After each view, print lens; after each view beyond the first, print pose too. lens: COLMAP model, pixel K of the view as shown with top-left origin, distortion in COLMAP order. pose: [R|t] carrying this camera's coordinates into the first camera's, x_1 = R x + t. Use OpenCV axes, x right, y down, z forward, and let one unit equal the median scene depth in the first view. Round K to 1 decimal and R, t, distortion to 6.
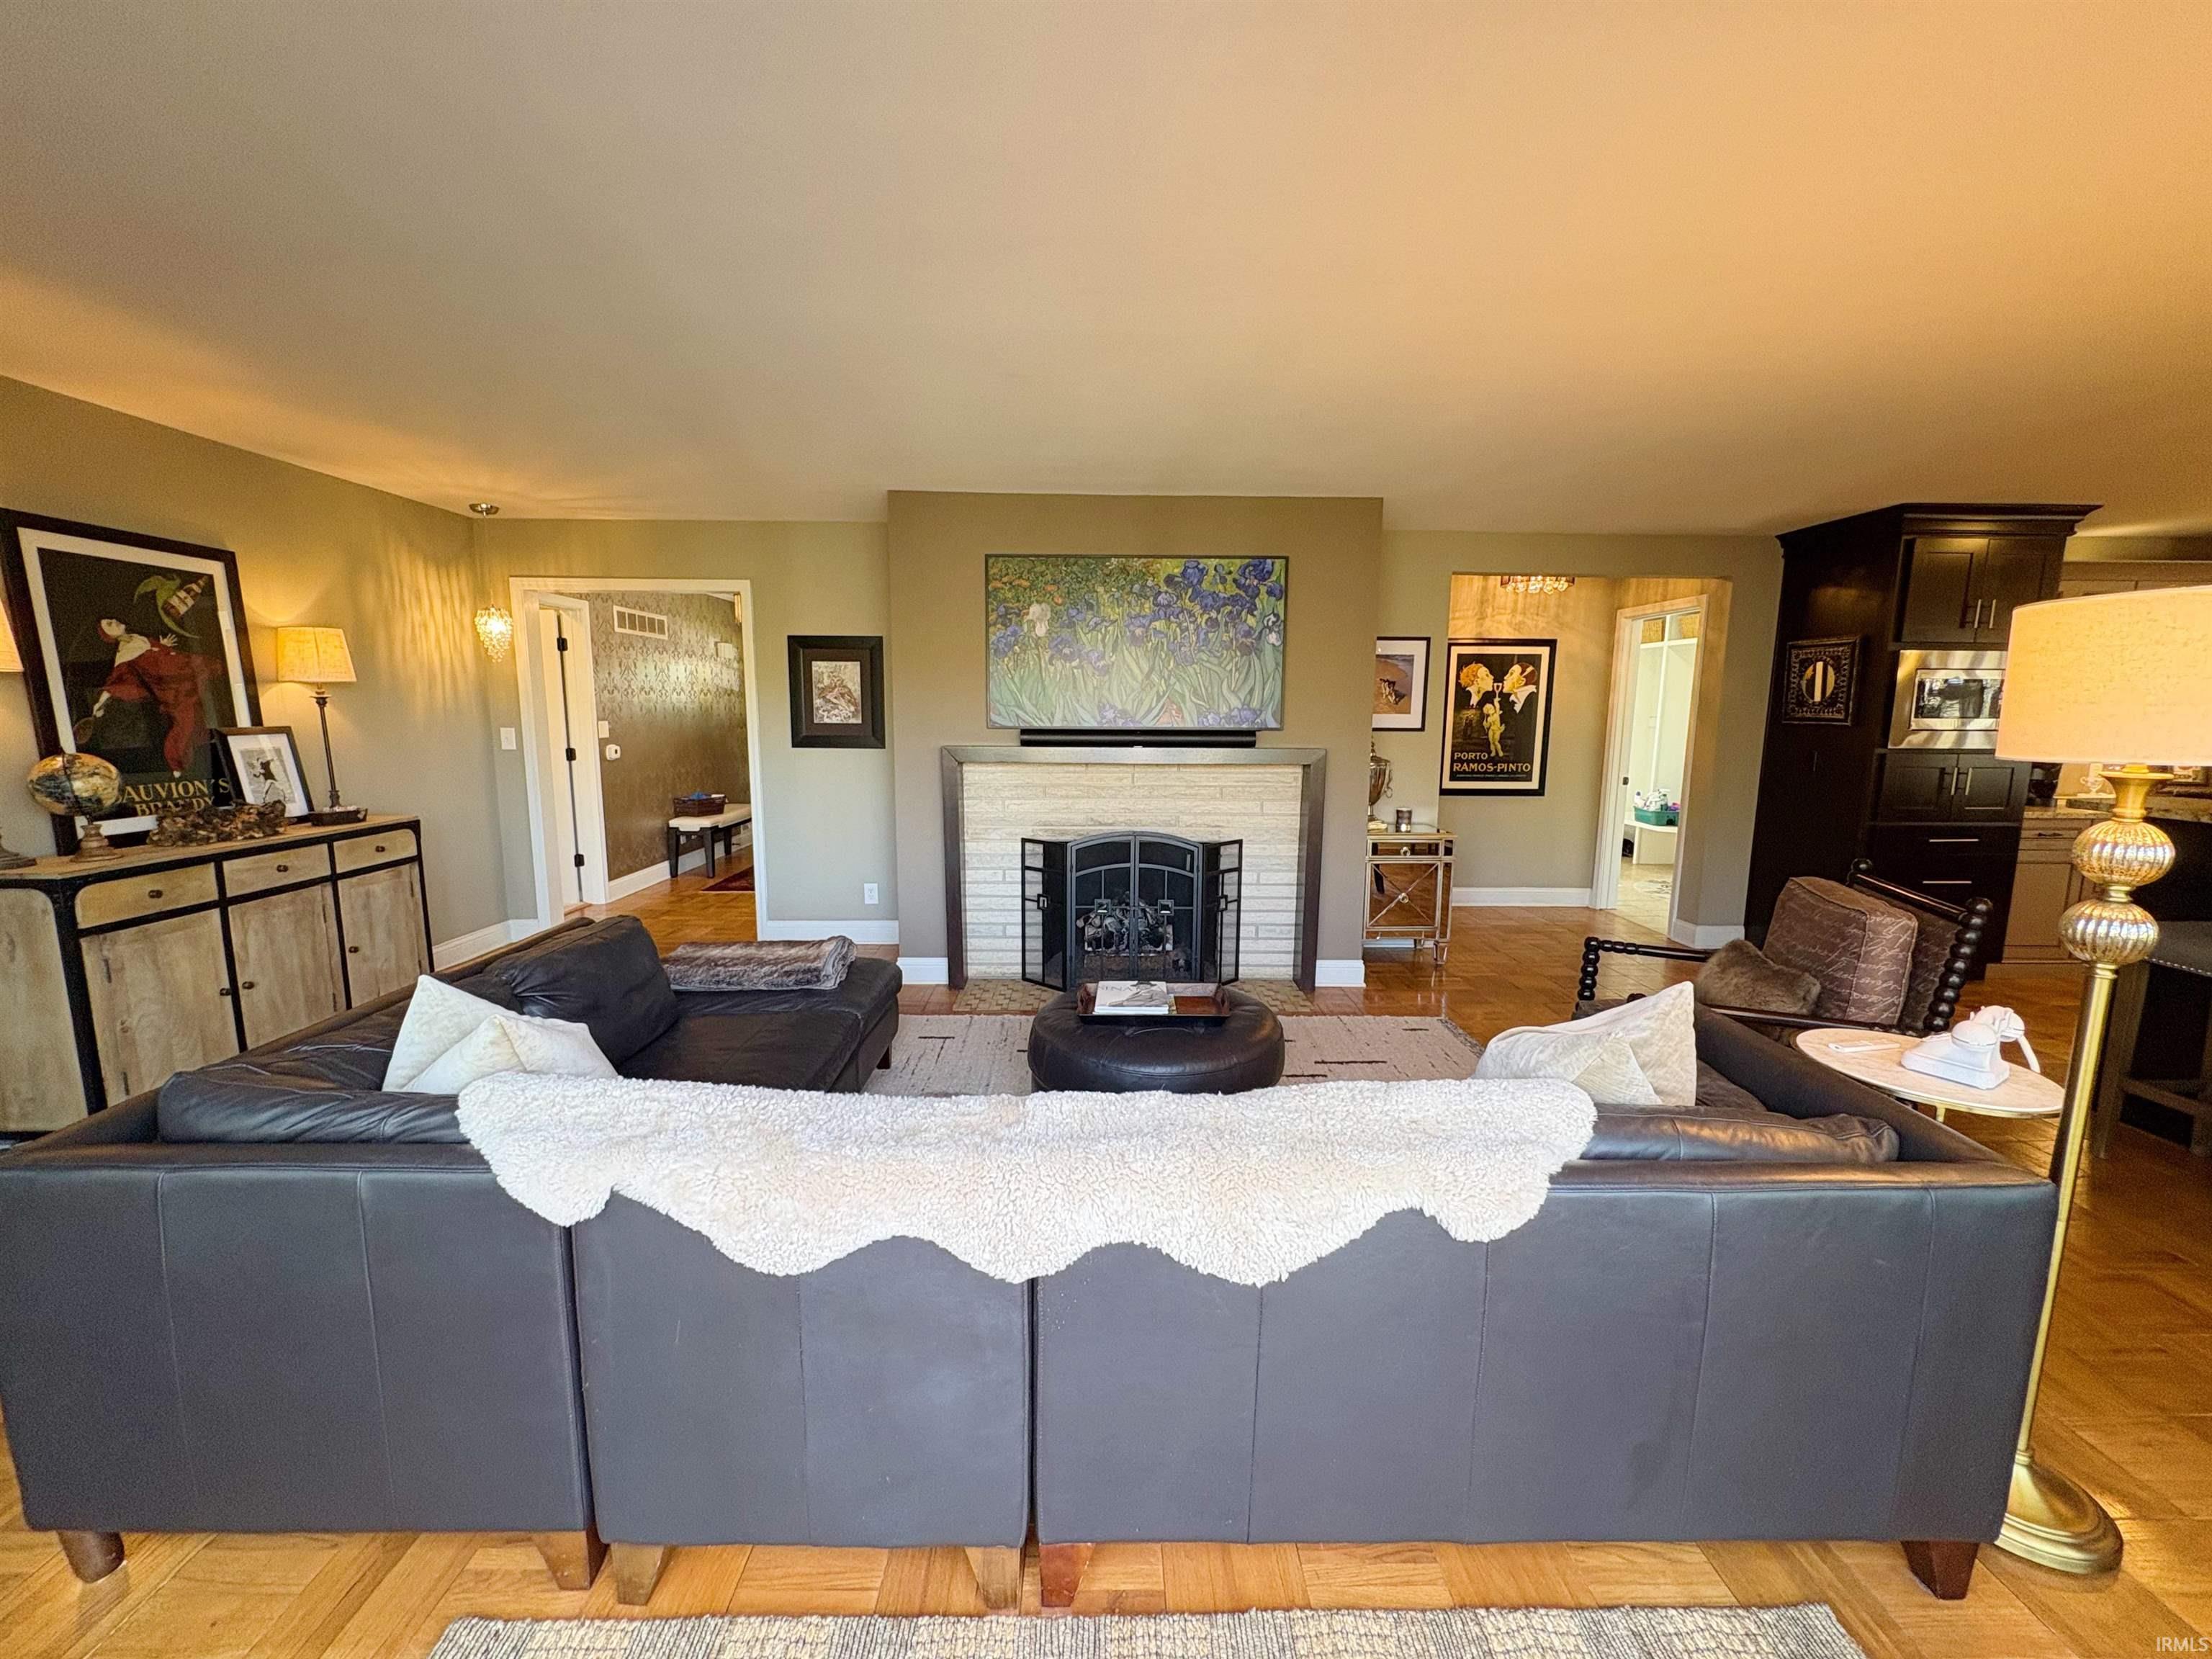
lens RADIAL K [[883.9, 0, 1106.0], [0, 883.9, 829.5], [0, 0, 1]] dist [0.003136, 0.000312]
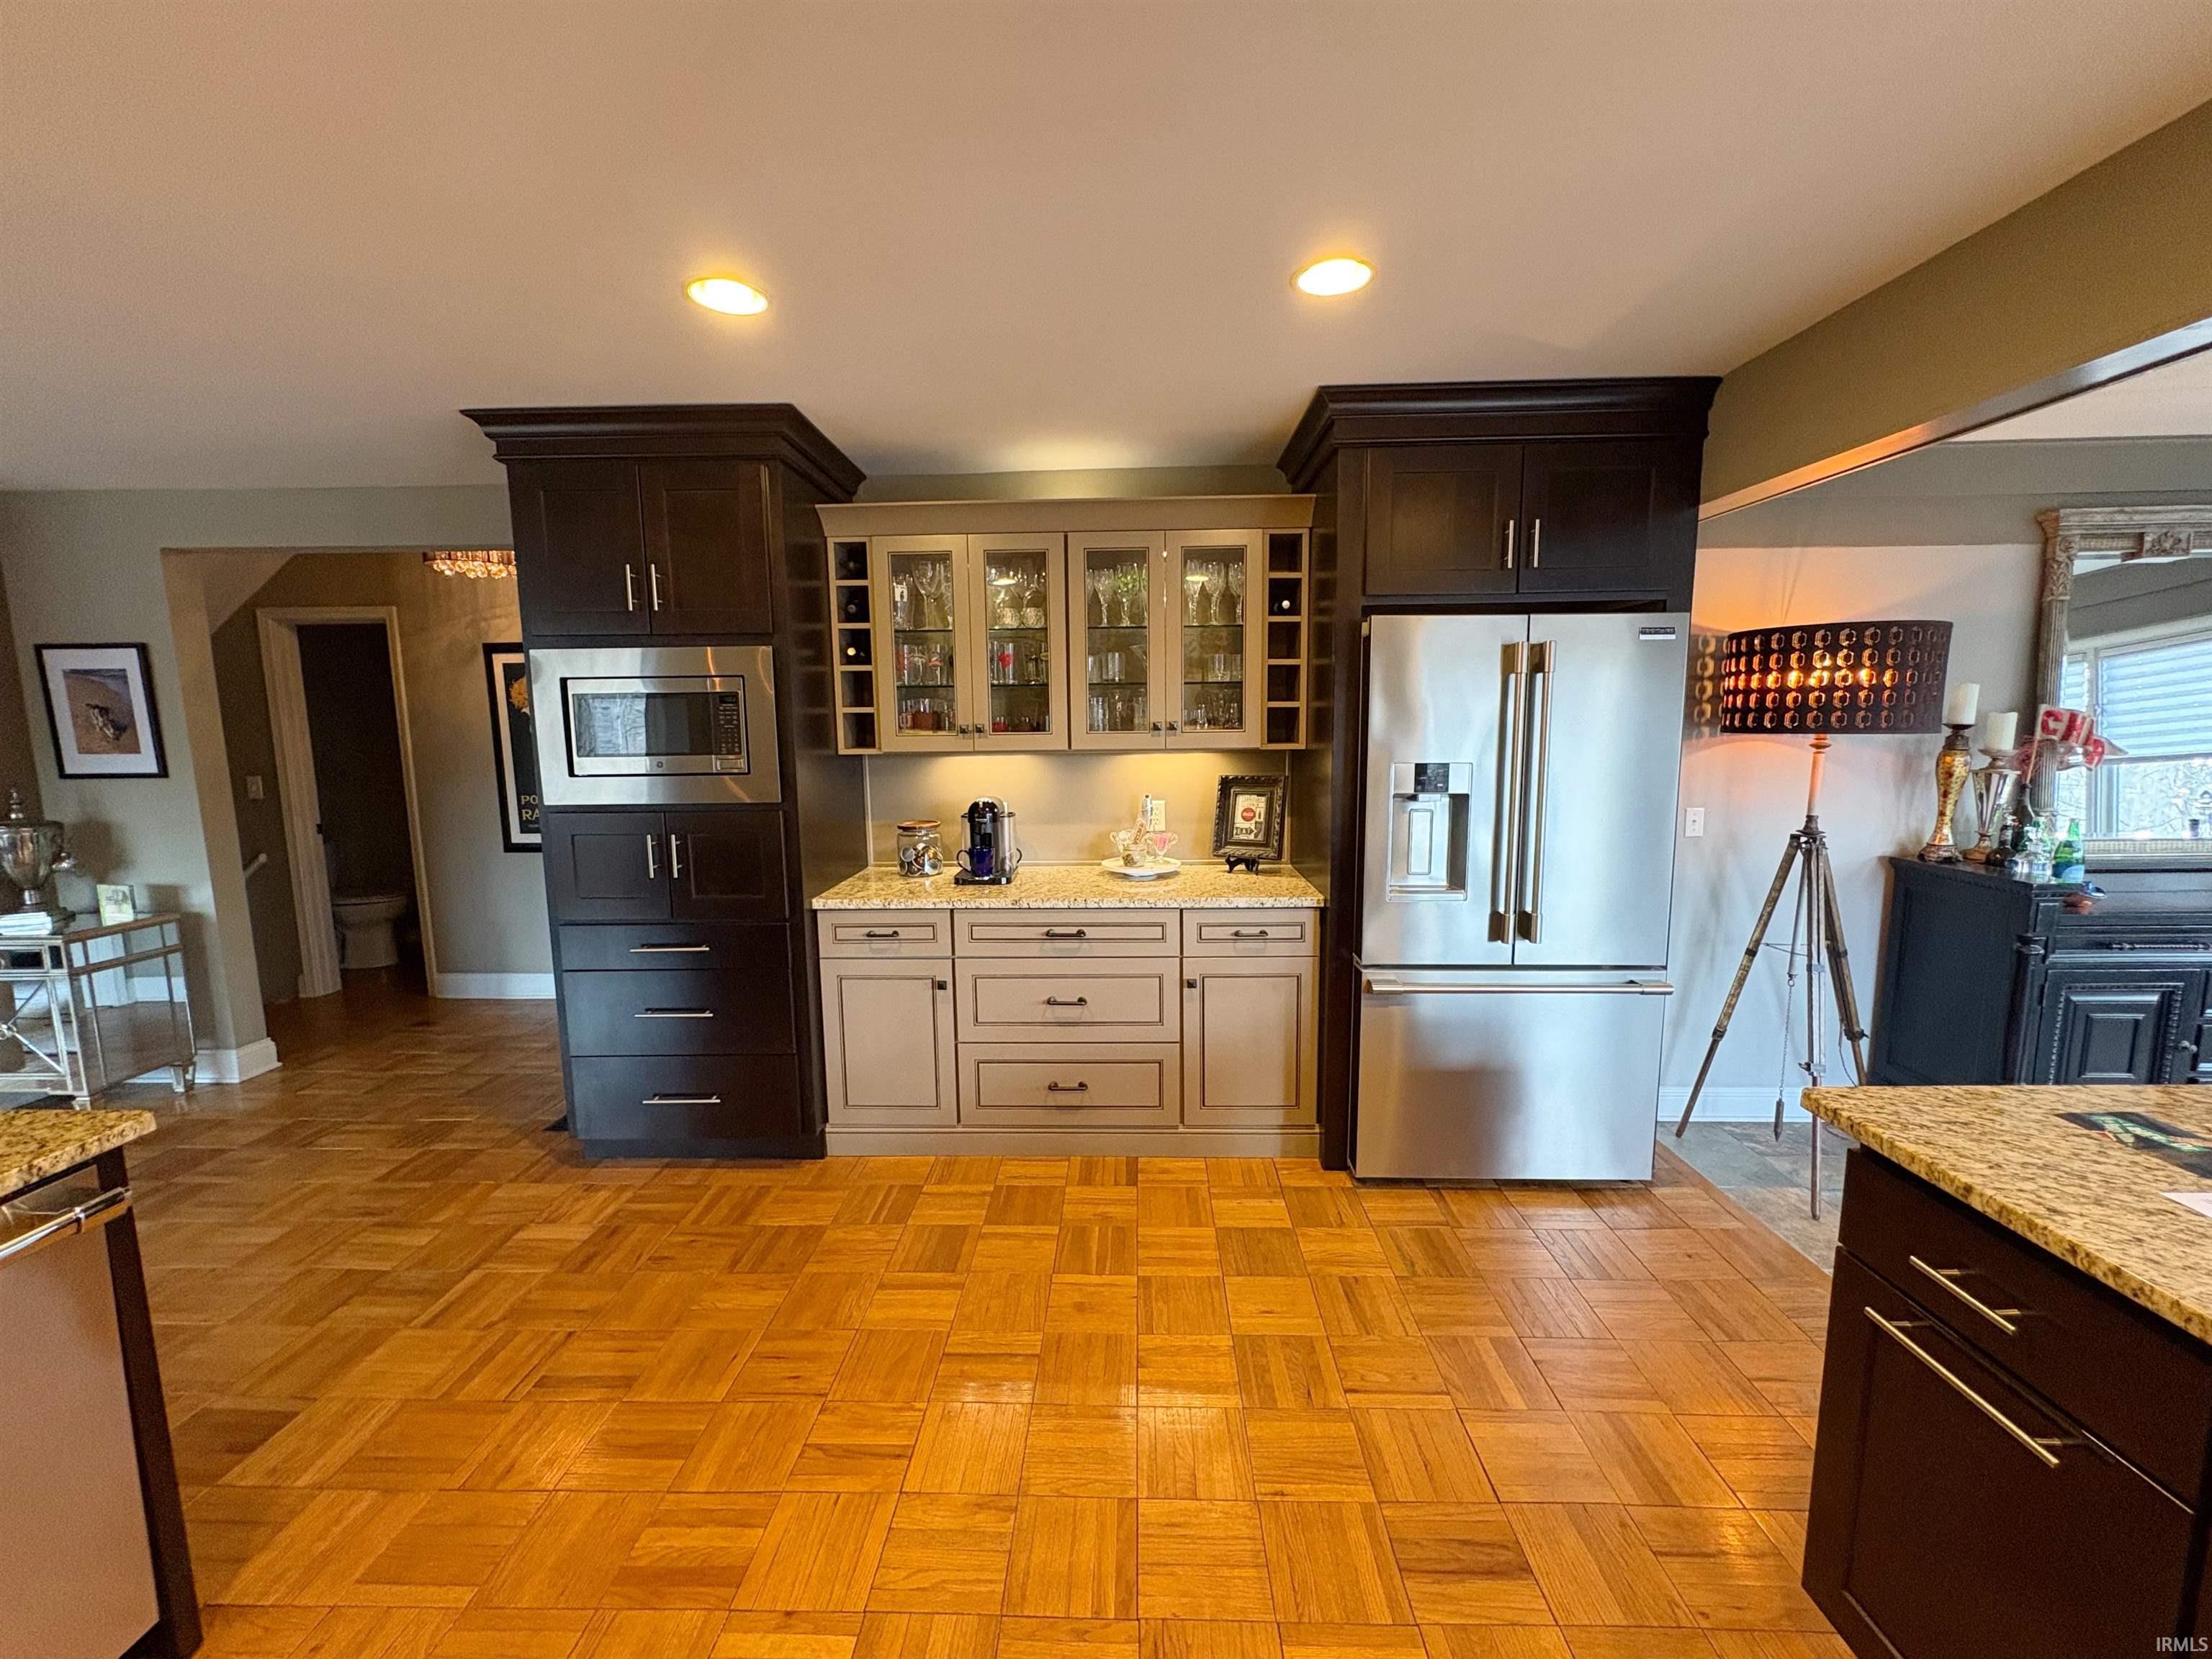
lens RADIAL K [[883.9, 0, 1106.0], [0, 883.9, 829.5], [0, 0, 1]] dist [0.003136, 0.000312]
pose [[0.998807, -0.010081, -0.047783, 1.189213], [0.009635, 0.999908, -0.009548, -0.059145], [0.047875, 0.009076, 0.998812, 0.352505]]
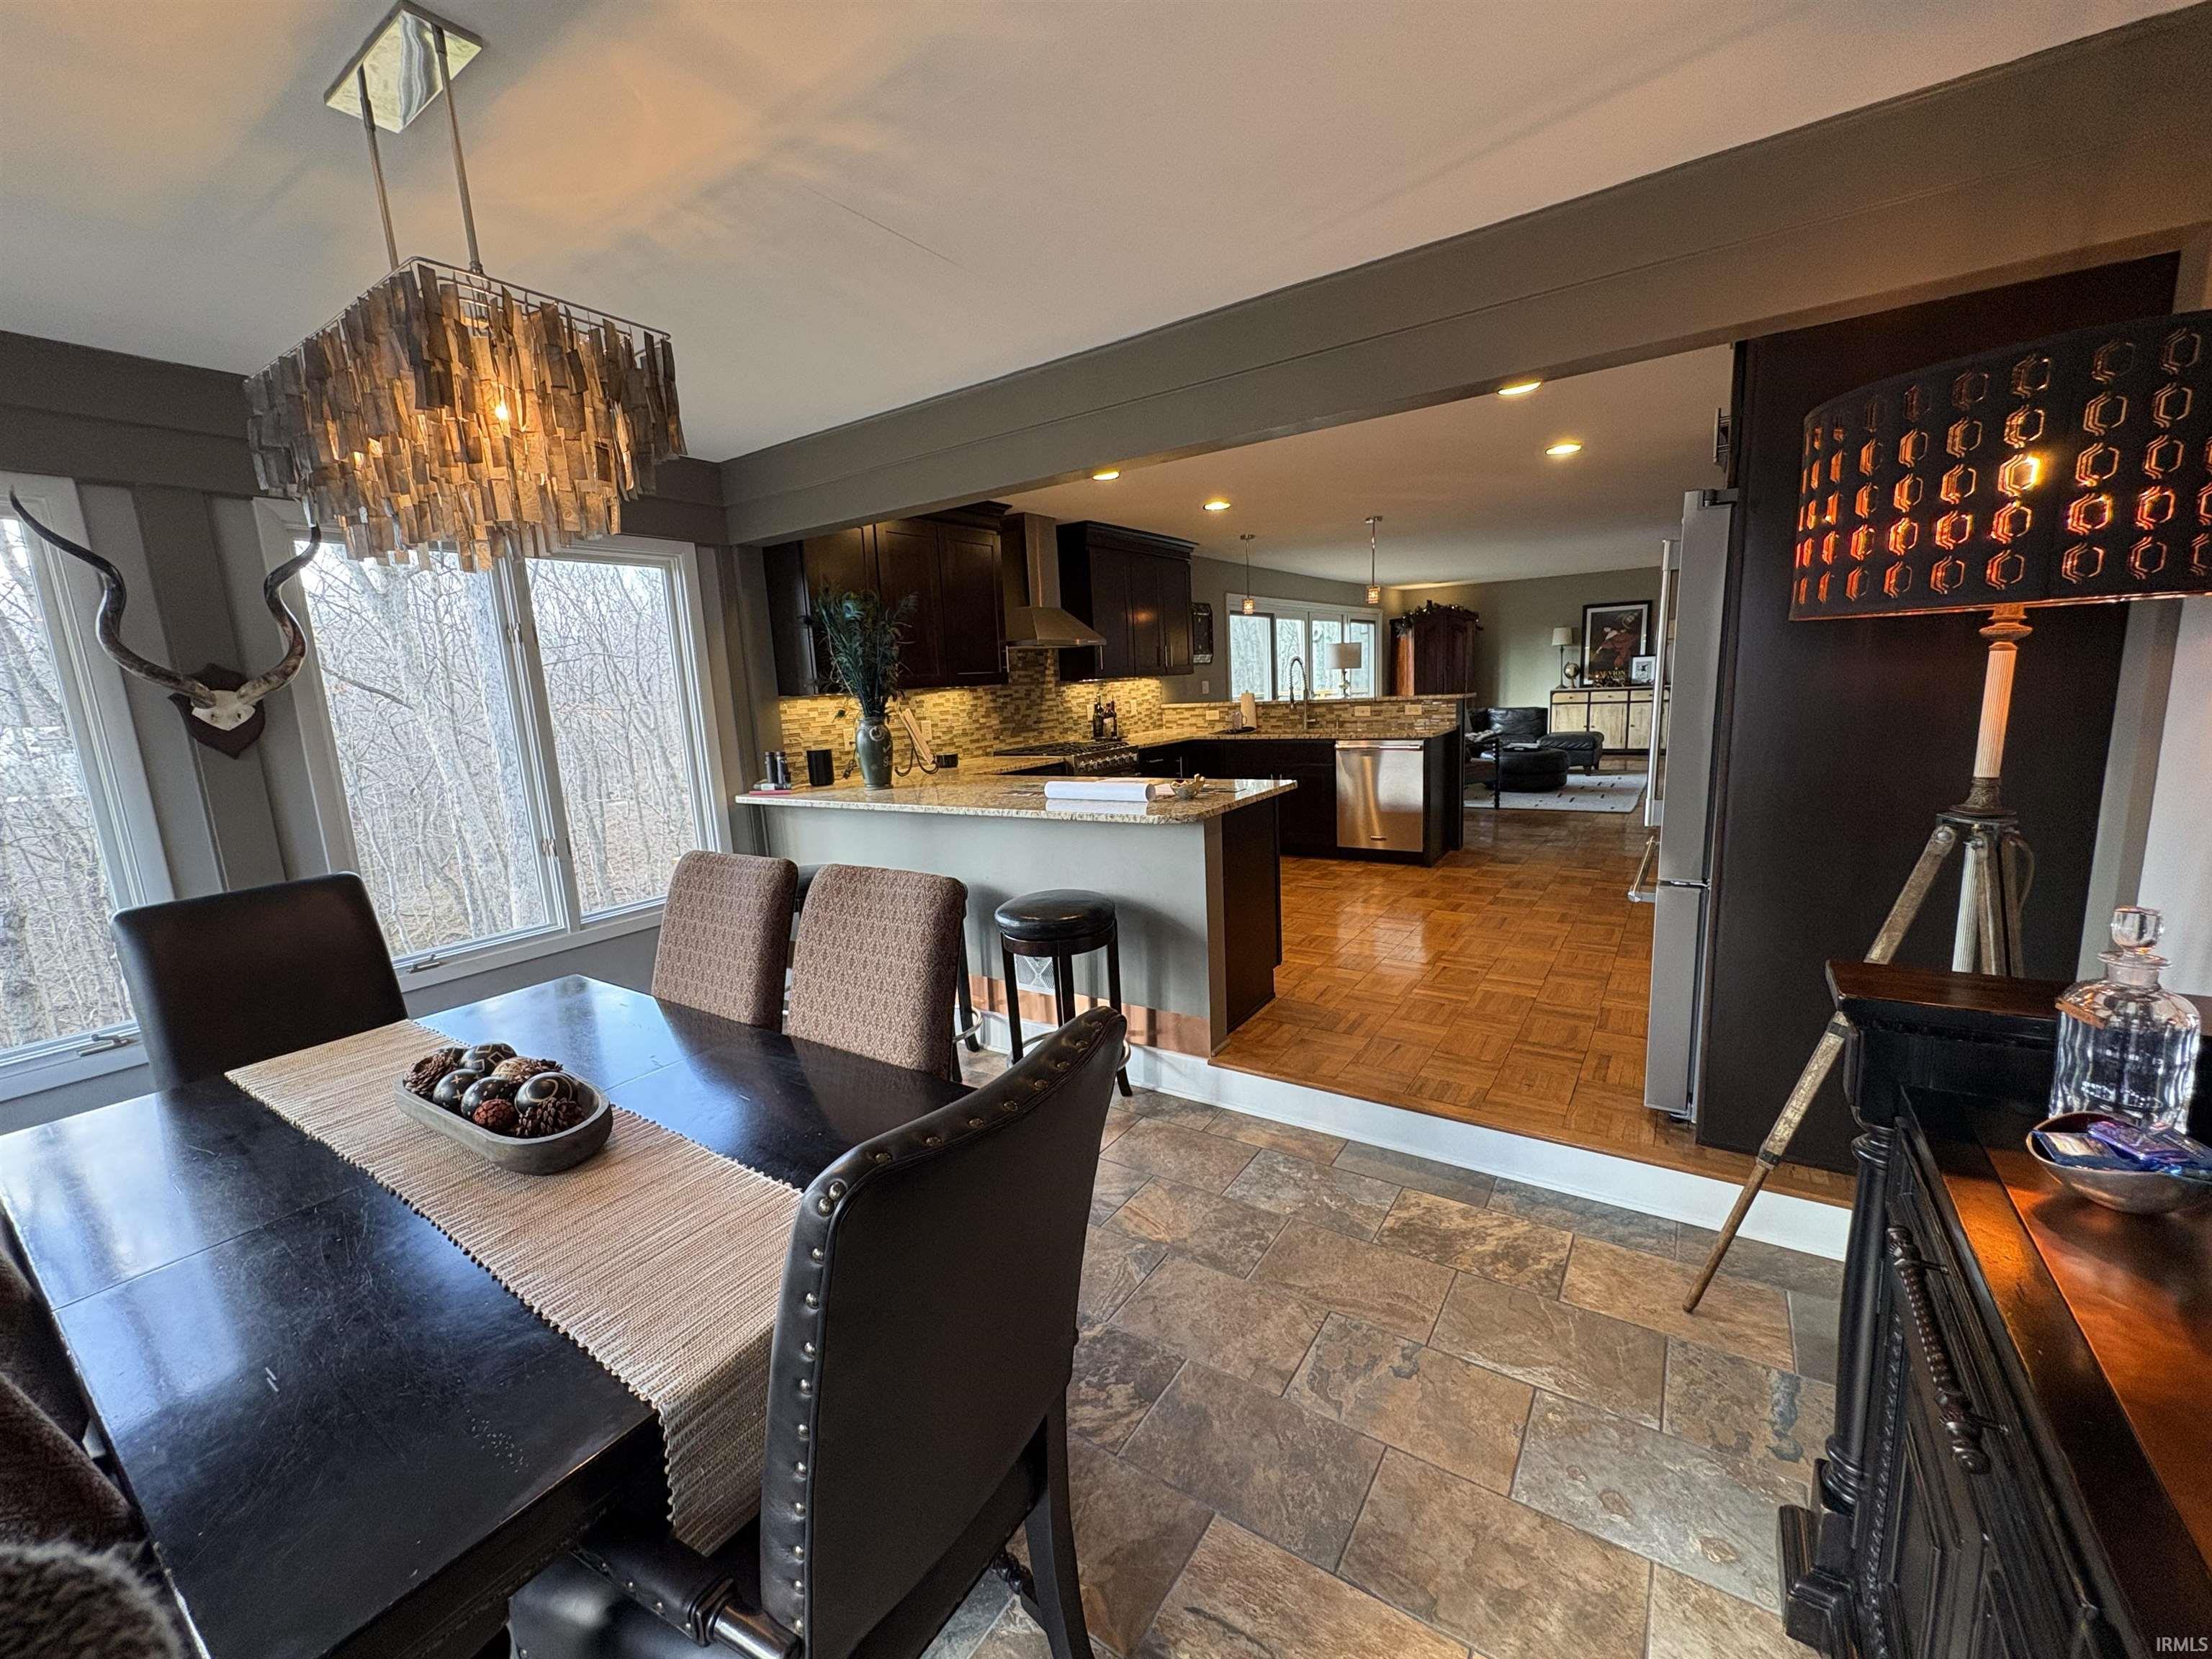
lens RADIAL K [[883.9, 0, 1106.0], [0, 883.9, 829.5], [0, 0, 1]] dist [0.003136, 0.000312]
pose [[-0.568791, 0.160653, -0.806639, 2.152033], [-0.060484, 0.969913, 0.235820, -0.104018], [0.820255, 0.182922, -0.541961, 0.941908]]
